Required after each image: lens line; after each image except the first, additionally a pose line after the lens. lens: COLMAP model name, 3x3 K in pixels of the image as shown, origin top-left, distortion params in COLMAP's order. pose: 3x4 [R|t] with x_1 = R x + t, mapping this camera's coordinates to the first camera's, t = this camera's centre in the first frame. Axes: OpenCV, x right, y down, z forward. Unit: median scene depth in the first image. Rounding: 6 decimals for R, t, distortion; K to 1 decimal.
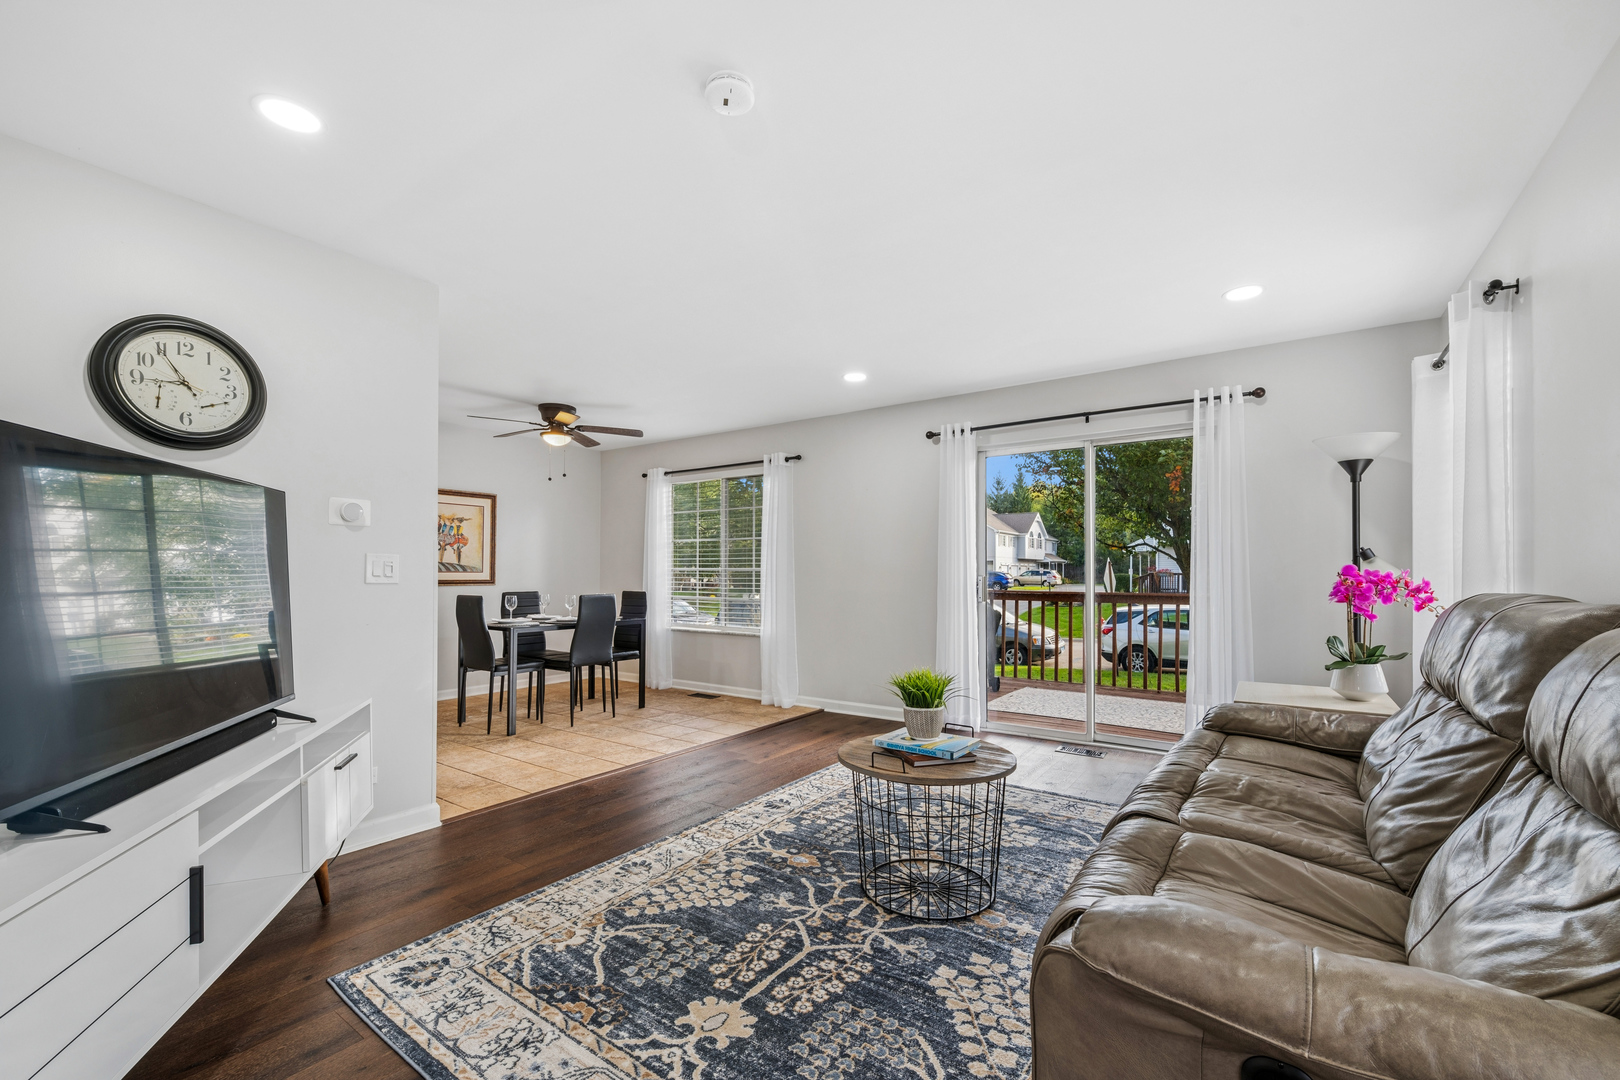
lens RADIAL K [[688.1, 0, 807.0], [0, 688.1, 511.1], [0, 0, 1]] dist [0.000016, -0.000321]
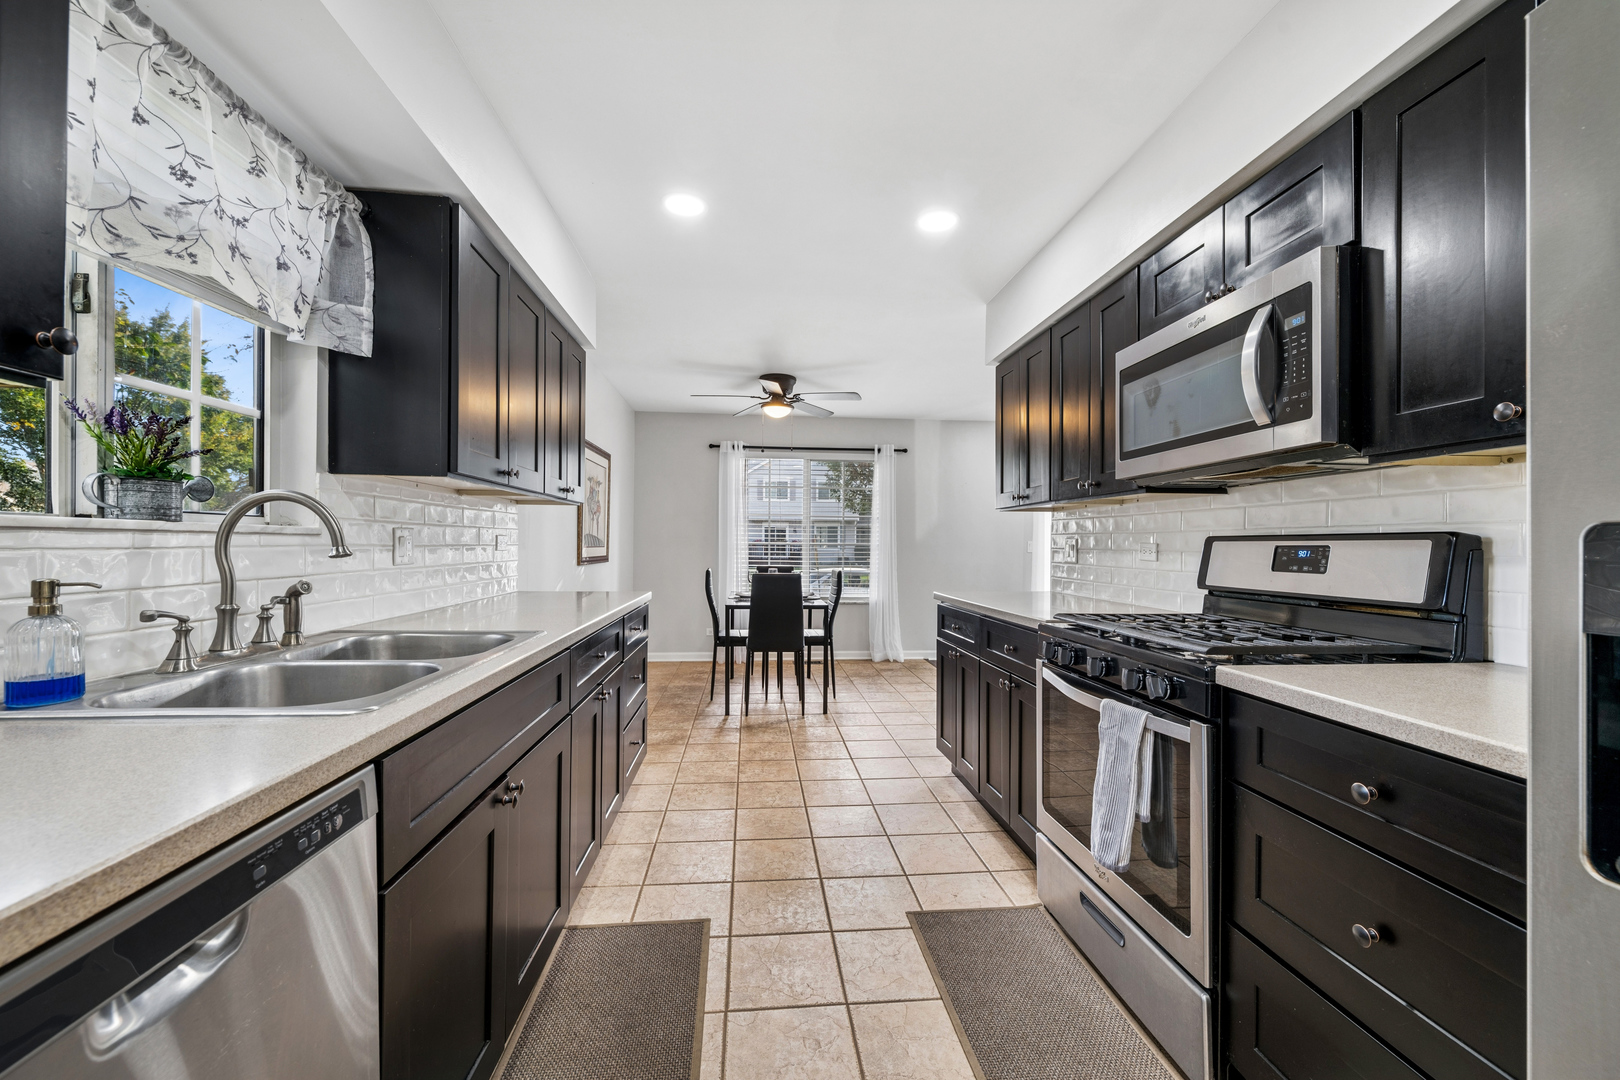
lens RADIAL K [[638.8, 0, 810.0], [0, 638.8, 540.0], [0, 0, 1]] dist [0.000140, 0.000017]
pose [[0.752342, 0.009923, 0.658698, -1.994873], [-0.066351, 0.995943, 0.060780, 0.043275], [-0.655423, -0.089433, 0.749948, 0.648814]]
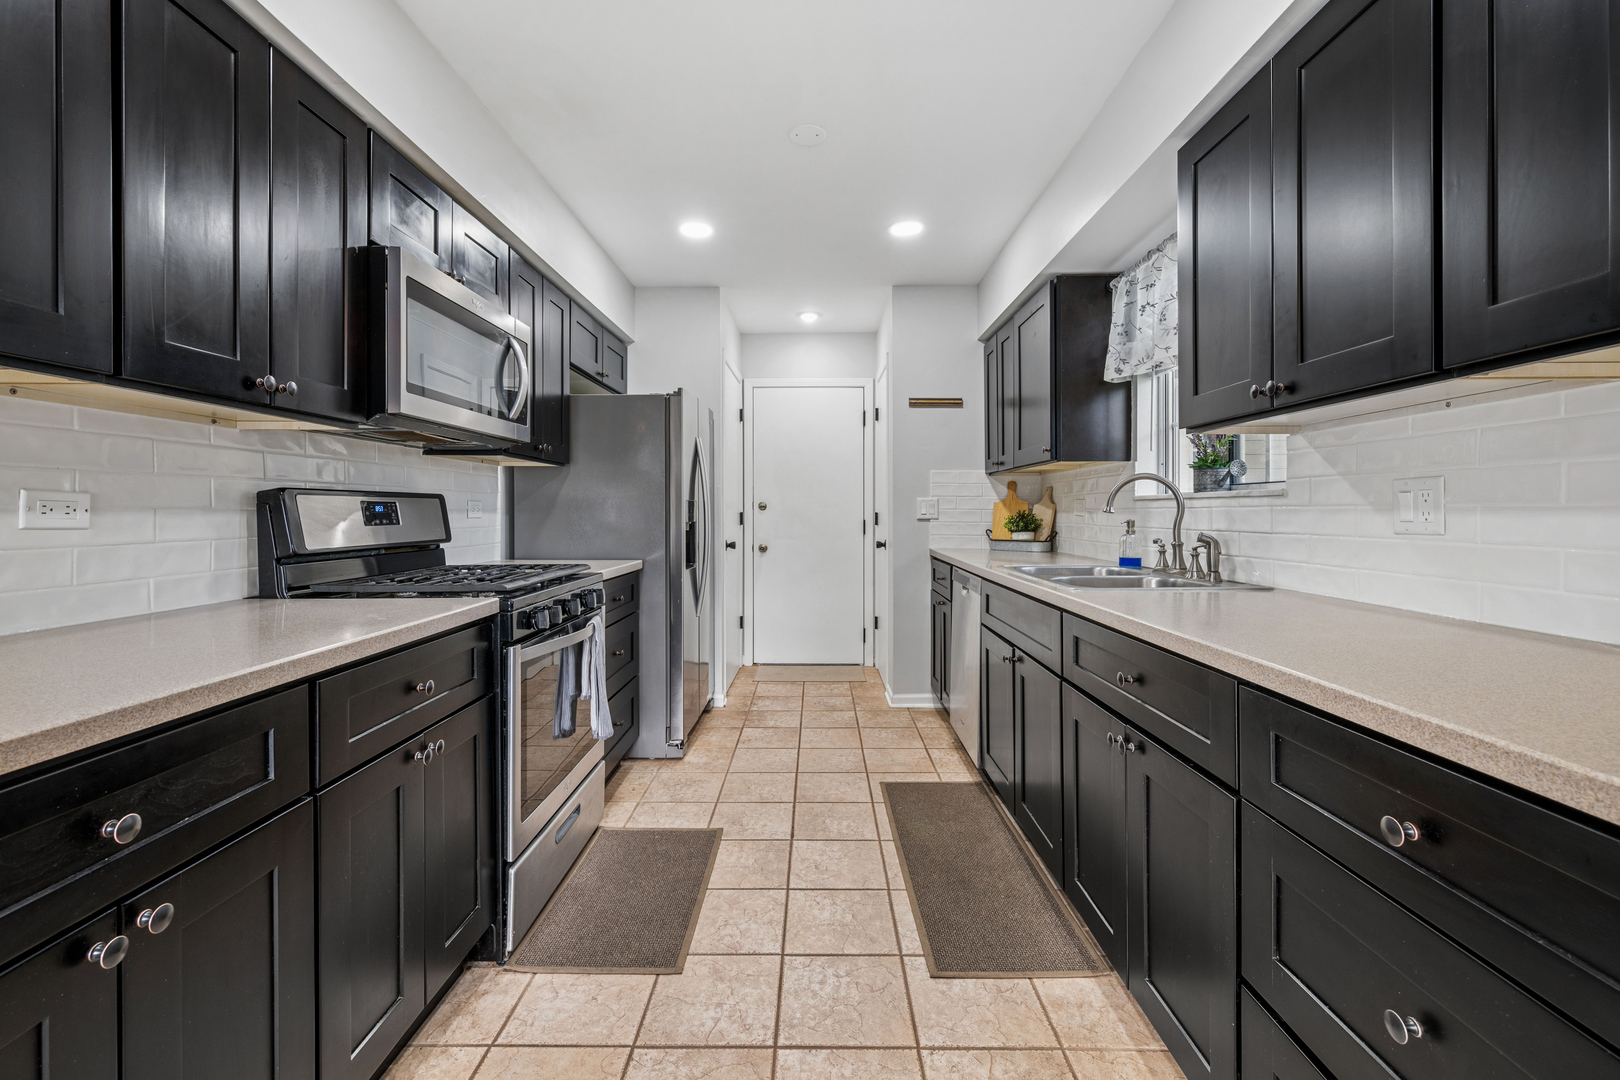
lens RADIAL K [[688.1, 0, 807.0], [0, 688.1, 511.1], [0, 0, 1]] dist [0.000016, -0.000321]
pose [[-0.818193, 0.001963, -0.574941, -1.088432], [0.053007, 0.995993, -0.072033, 0.154749], [0.572496, -0.089413, -0.815018, 1.785547]]
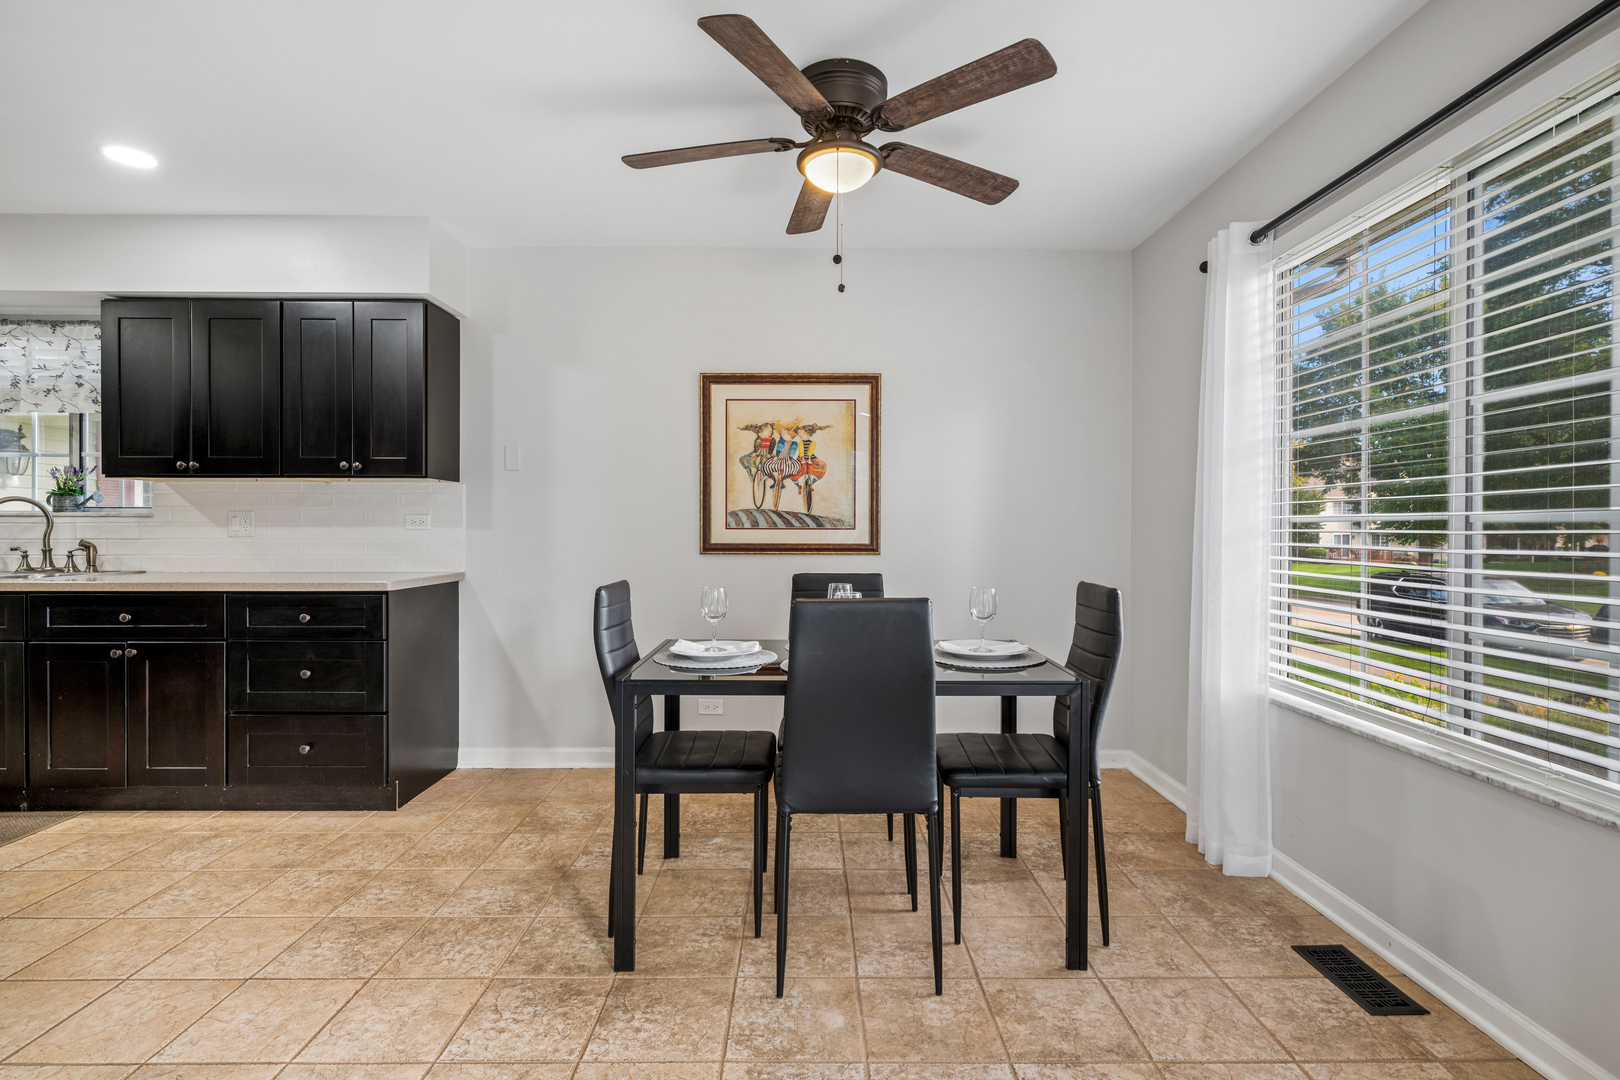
lens RADIAL K [[763.1, 0, 810.0], [0, 763.1, 540.0], [0, 0, 1]] dist [-0.004277, -0.000487]
pose [[0.593253, 0.008906, -0.804967, -0.090829], [0.068799, 0.995719, 0.061721, 0.151435], [0.802071, -0.091997, 0.590101, 1.620126]]
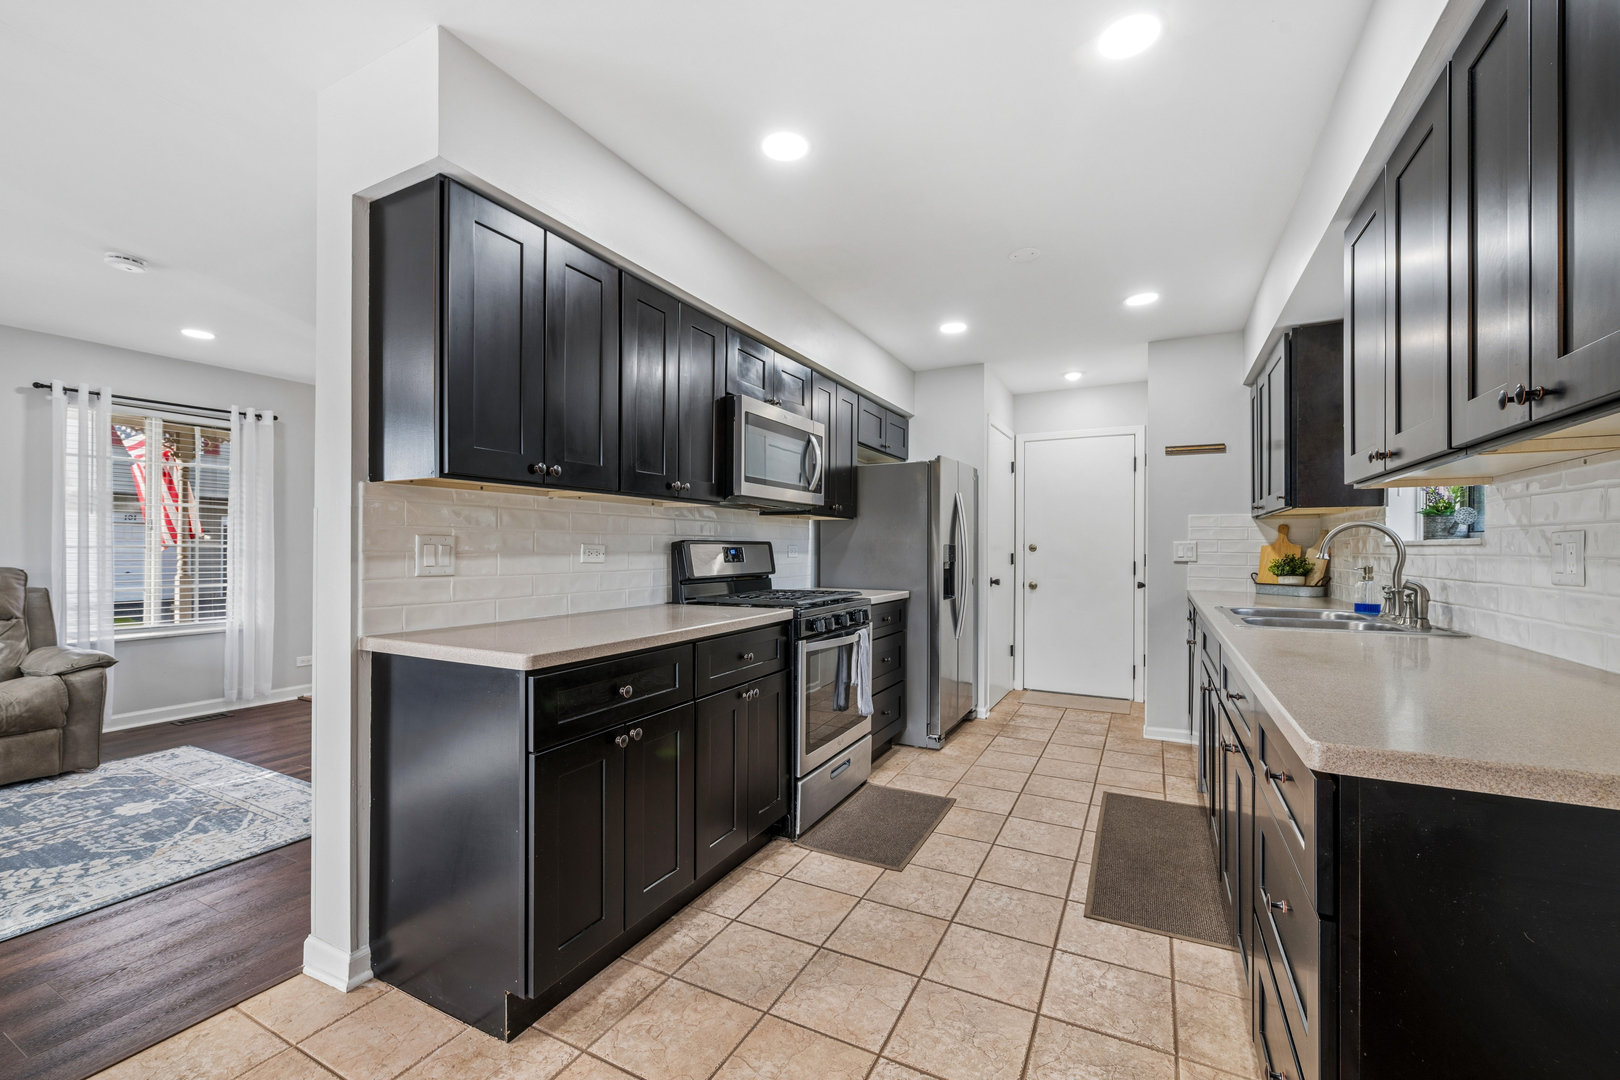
lens RADIAL K [[662.9, 0, 810.0], [0, 662.9, 540.0], [0, 0, 1]] dist [-0.001598, -0.000304]
pose [[-0.989154, -0.003867, -0.146830, -1.103473], [0.011041, 0.994867, -0.100585, 0.171622], [0.146465, -0.101115, -0.984034, 2.087537]]
